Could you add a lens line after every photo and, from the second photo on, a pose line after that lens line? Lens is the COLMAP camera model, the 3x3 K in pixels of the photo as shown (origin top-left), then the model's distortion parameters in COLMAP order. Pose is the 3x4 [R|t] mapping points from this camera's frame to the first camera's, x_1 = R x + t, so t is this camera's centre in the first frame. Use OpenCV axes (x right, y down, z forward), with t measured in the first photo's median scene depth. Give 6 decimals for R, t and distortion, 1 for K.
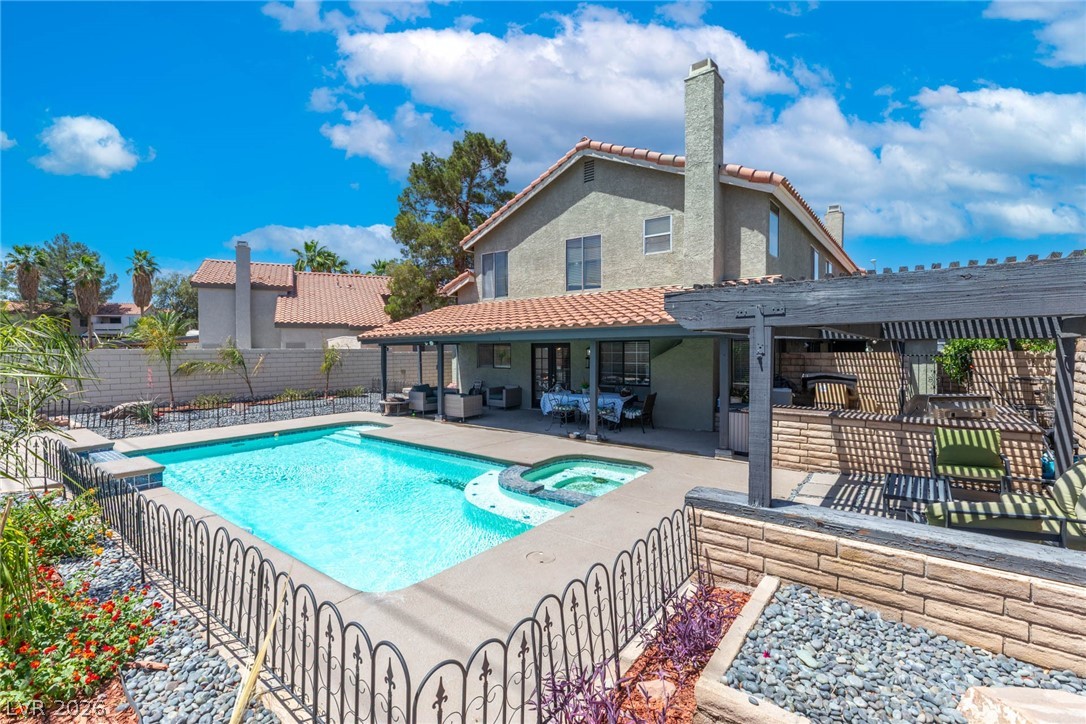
lens RADIAL K [[496.6, 0, 543.0], [0, 496.6, 362.0], [0, 0, 1]] dist [-0.000301, -0.000046]
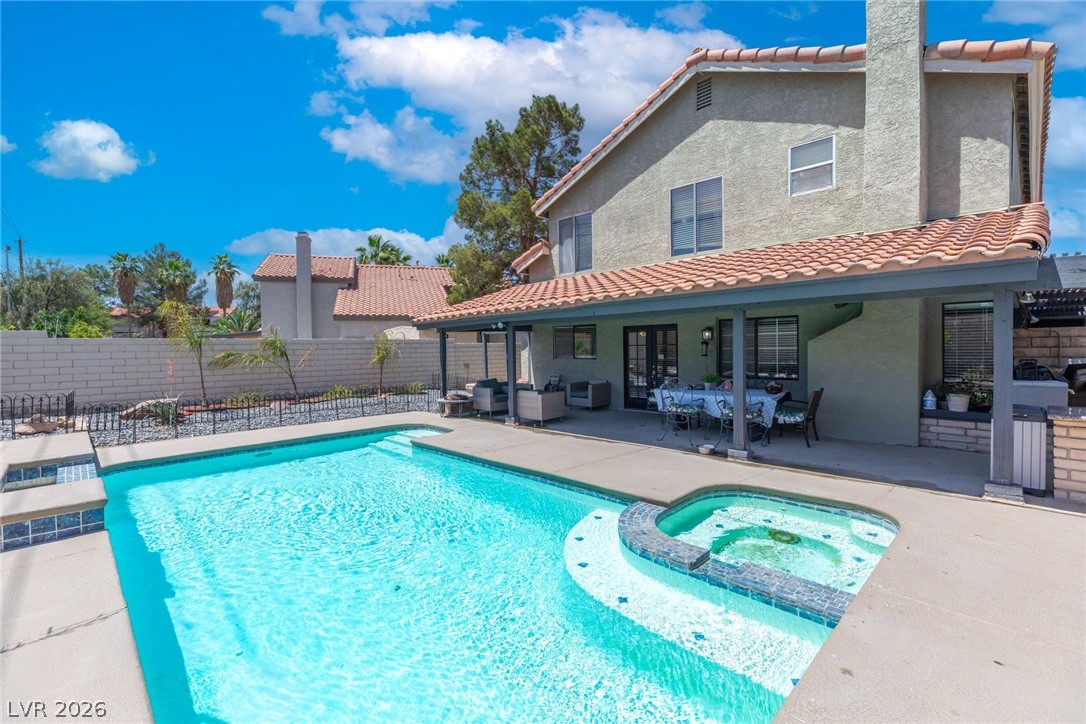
lens RADIAL K [[484.4, 0, 535.2], [0, 484.4, 350.5], [0, 0, 1]] dist [0.001877, 0.000522]
pose [[0.990769, -0.010766, -0.135131, -0.061214], [0.007726, 0.999706, -0.023005, 0.018051], [0.135339, 0.021749, 0.990561, 0.227807]]
